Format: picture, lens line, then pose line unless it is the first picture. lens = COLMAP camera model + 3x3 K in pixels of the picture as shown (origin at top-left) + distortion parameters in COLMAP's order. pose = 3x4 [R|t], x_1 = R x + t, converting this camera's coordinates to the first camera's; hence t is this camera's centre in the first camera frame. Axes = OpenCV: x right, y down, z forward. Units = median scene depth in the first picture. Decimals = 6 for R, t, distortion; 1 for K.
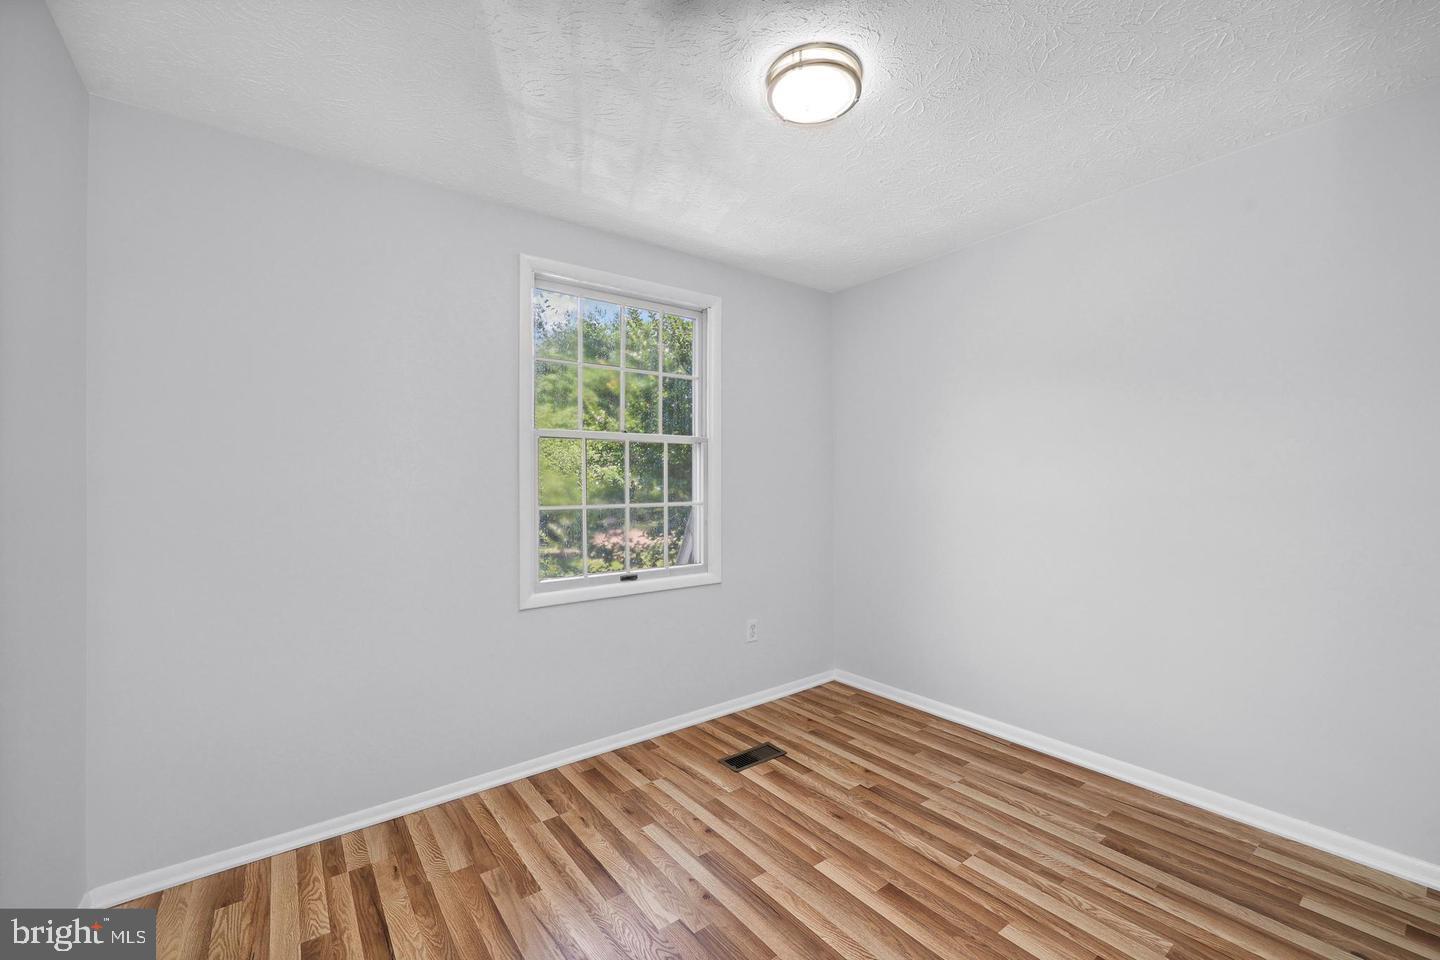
lens RADIAL K [[590.1, 0, 721.9], [0, 590.1, 489.1], [0, 0, 1]] dist [0.001580, 0.000026]
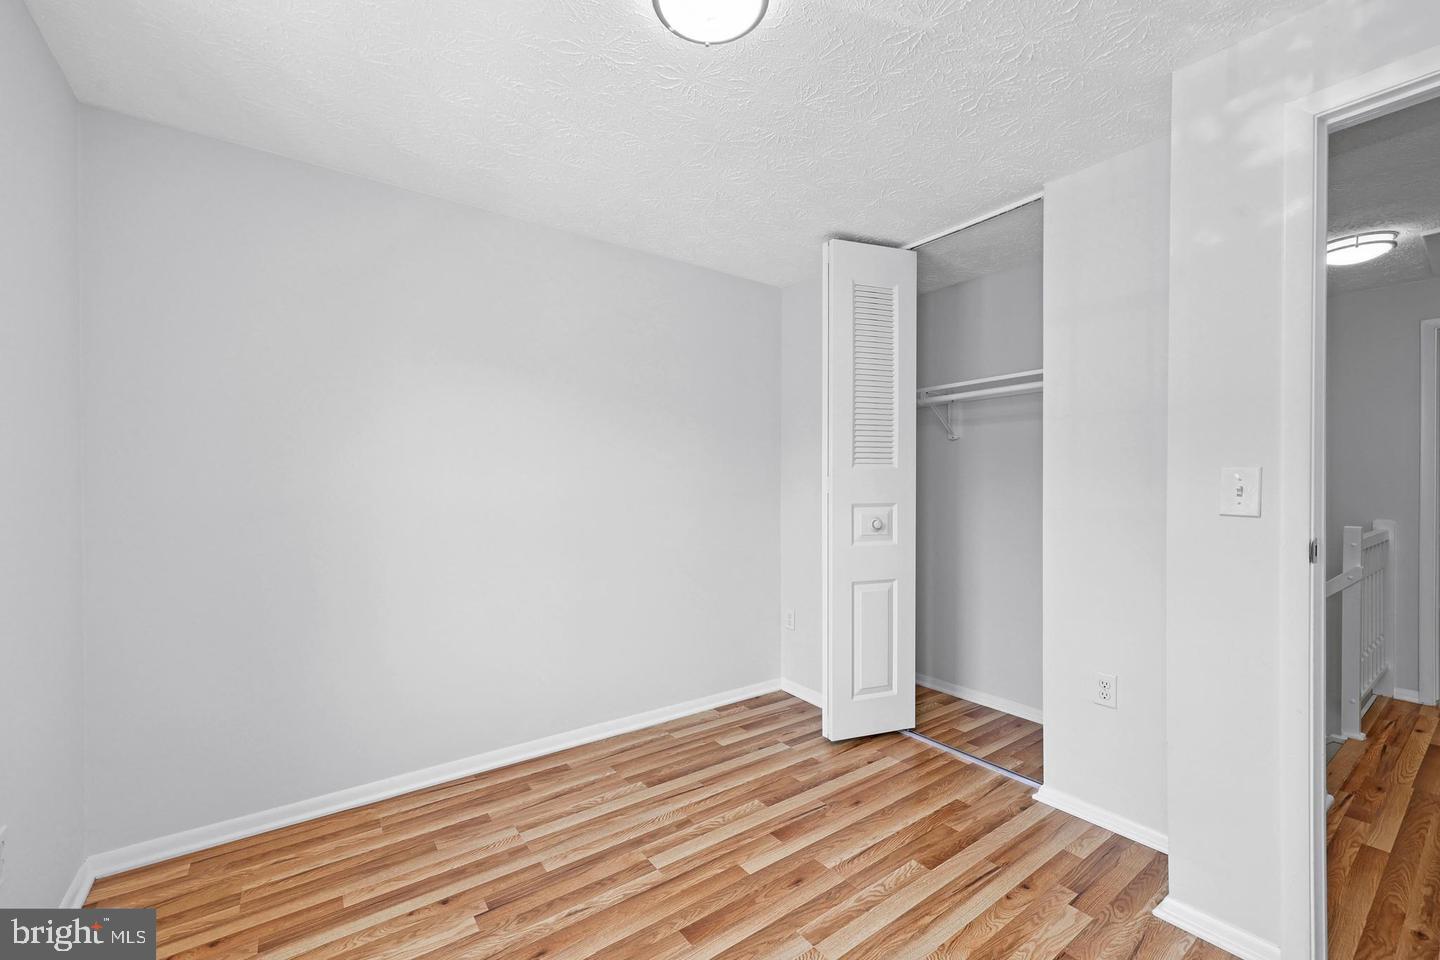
lens RADIAL K [[590.1, 0, 721.9], [0, 590.1, 489.1], [0, 0, 1]] dist [0.001580, 0.000026]
pose [[0.013357, -0.004349, 0.999901, -0.520178], [0.008424, 0.999956, 0.004237, -0.013604], [-0.999875, 0.008367, 0.013393, 0.766496]]
